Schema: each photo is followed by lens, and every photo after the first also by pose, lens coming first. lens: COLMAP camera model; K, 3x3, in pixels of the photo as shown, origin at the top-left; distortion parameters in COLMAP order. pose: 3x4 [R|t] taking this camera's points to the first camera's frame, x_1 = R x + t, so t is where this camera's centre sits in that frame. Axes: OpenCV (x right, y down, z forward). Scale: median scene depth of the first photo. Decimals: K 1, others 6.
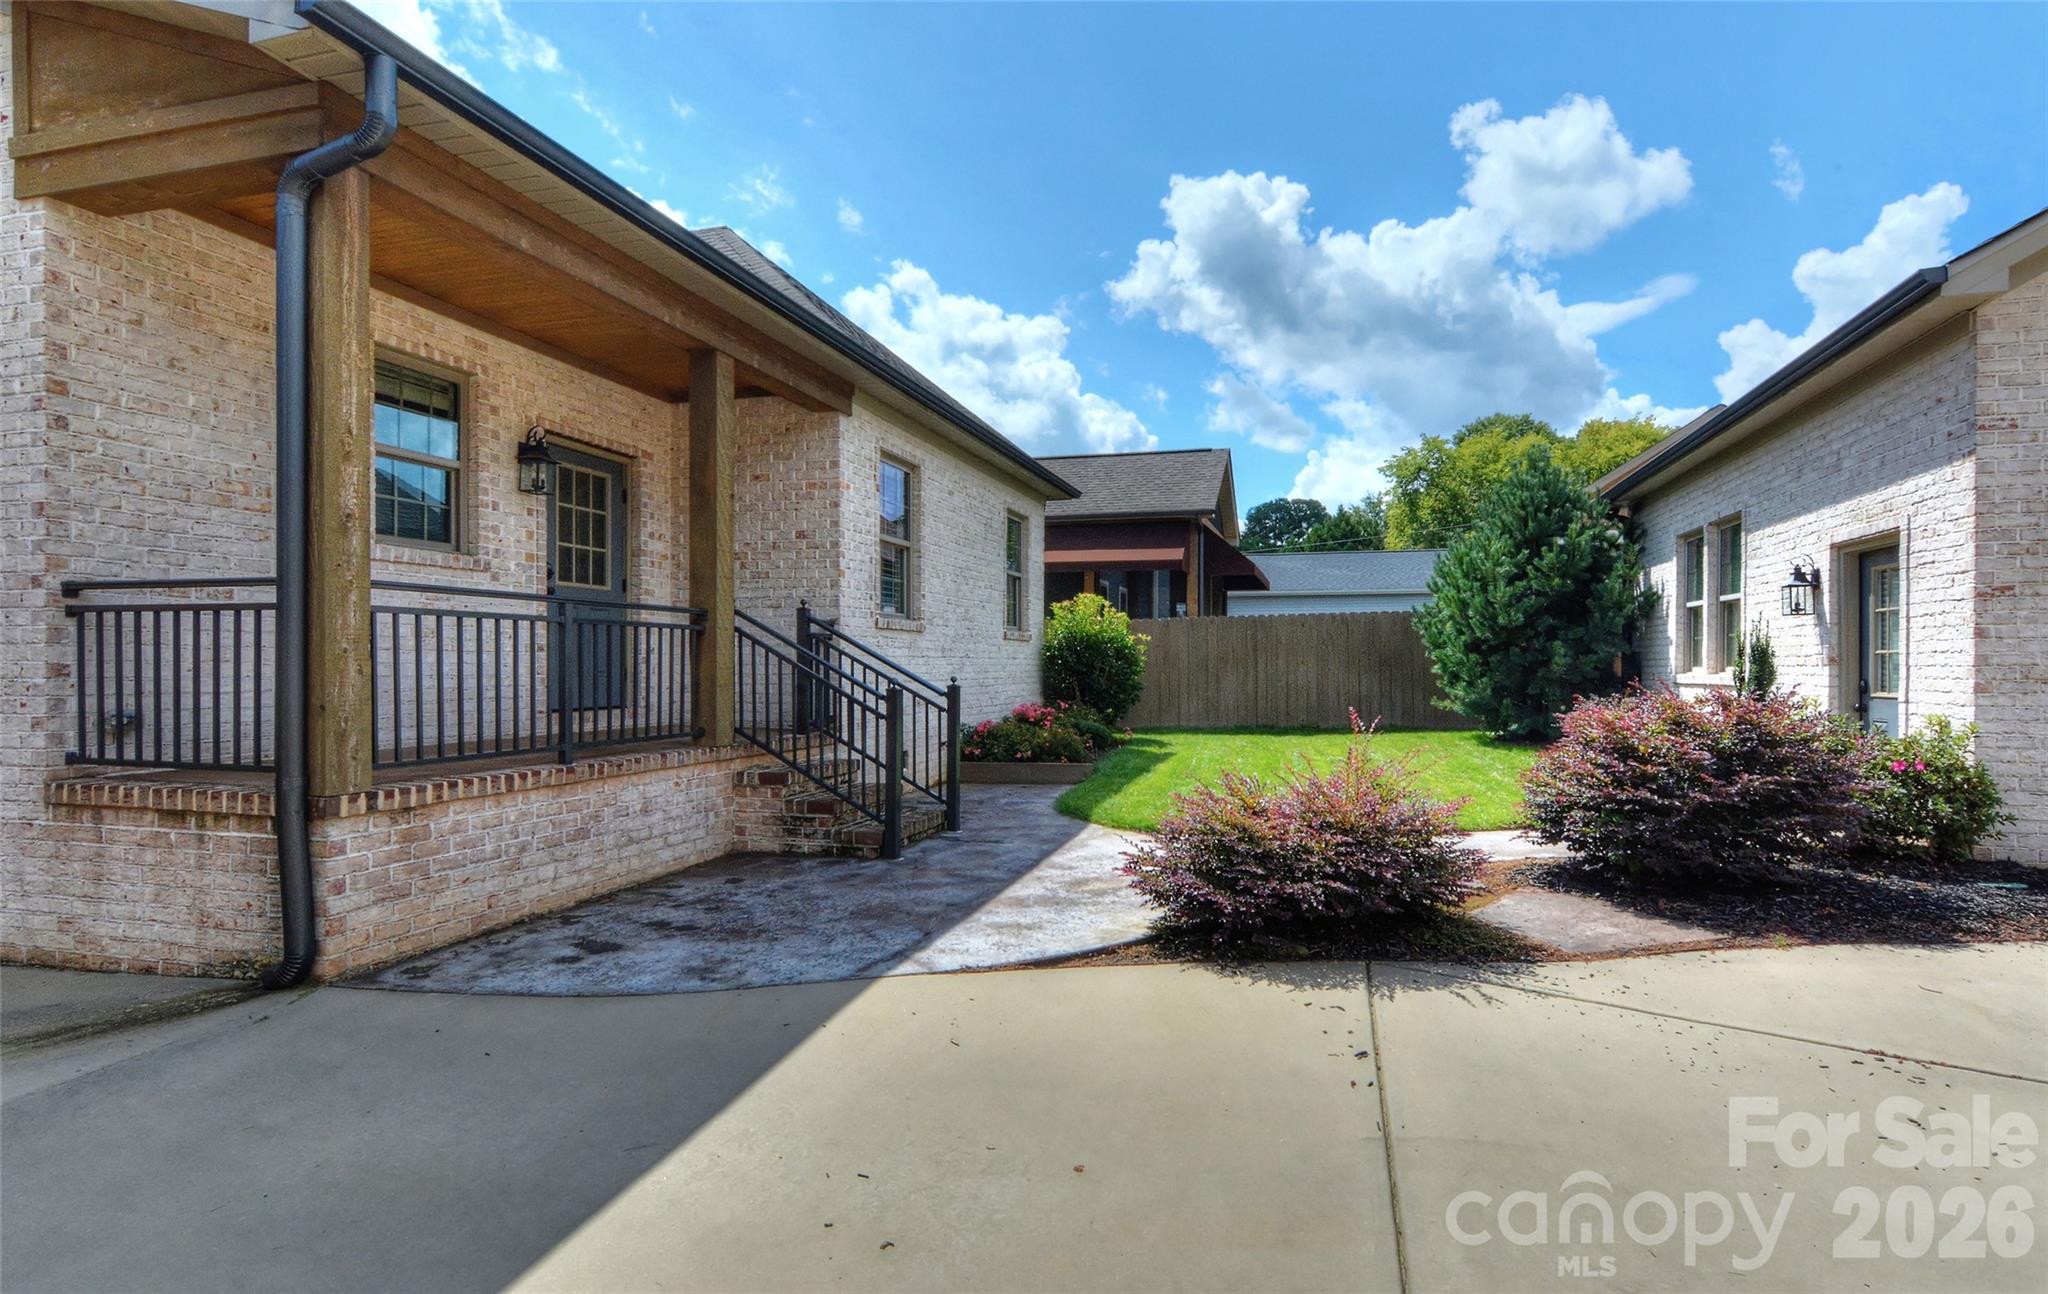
lens RADIAL K [[1056.5, 0, 989.2], [0, 1056.5, 683.7], [0, 0, 1]] dist [0.031527, -0.005569]
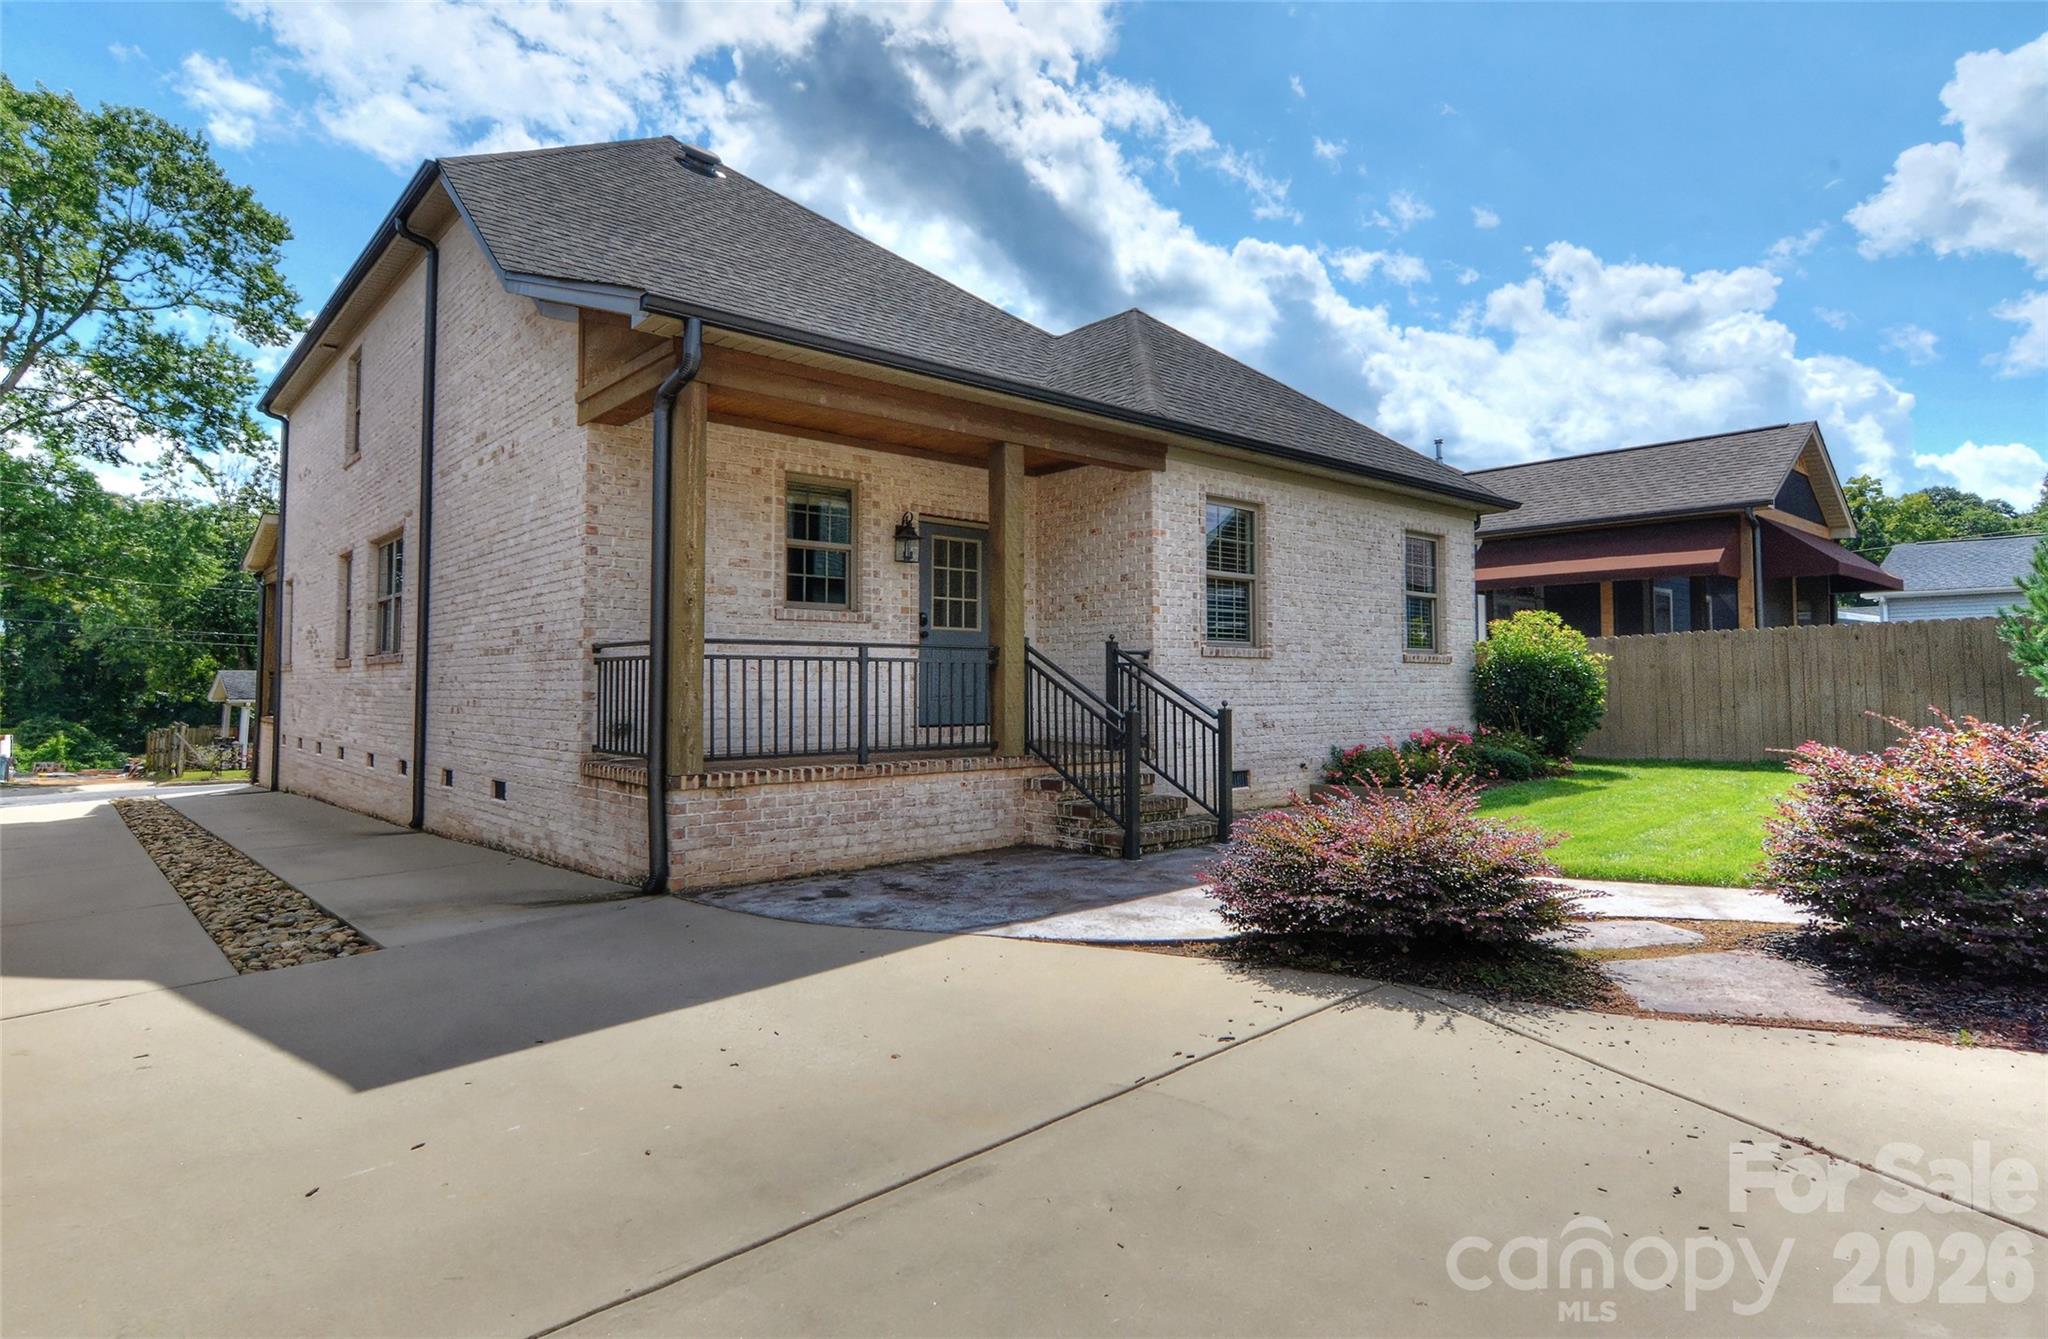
lens RADIAL K [[1050.7, 0, 1037.9], [0, 1050.7, 665.4], [0, 0, 1]] dist [0.024885, 0.000817]
pose [[0.853622, -0.013798, -0.520711, 0.412493], [-0.005598, 0.999348, -0.035657, -0.003520], [0.520864, 0.033352, 0.852988, -0.036063]]
